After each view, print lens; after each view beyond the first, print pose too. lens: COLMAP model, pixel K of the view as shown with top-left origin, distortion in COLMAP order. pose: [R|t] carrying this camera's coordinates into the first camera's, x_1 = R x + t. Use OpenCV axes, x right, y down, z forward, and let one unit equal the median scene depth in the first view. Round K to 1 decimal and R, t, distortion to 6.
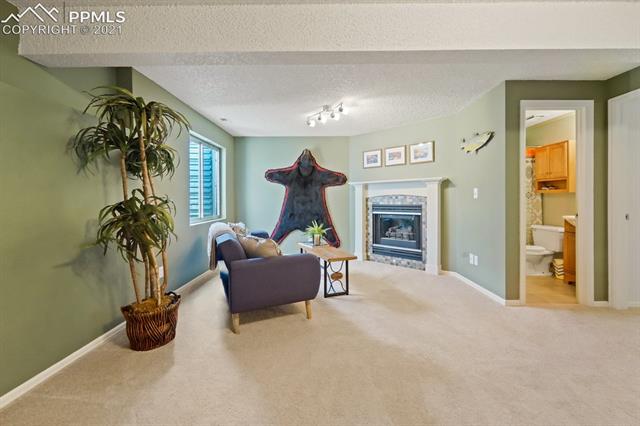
lens RADIAL K [[265.4, 0, 320.3], [0, 265.4, 202.5], [0, 0, 1]] dist [-0.000353, -0.000071]
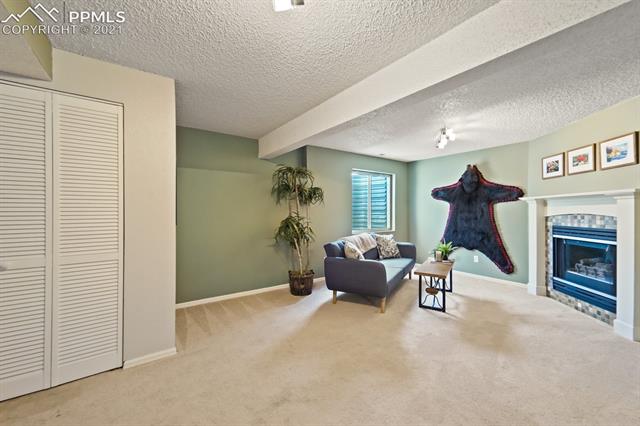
lens RADIAL K [[252.9, 0, 320.0], [0, 252.9, 213.0], [0, 0, 1]] dist [0.001240, 0.000141]
pose [[0.598512, 0.012003, -0.801024, 0.383252], [-0.014892, 0.999882, 0.003855, -0.021436], [0.800975, 0.009622, 0.598620, 0.016442]]
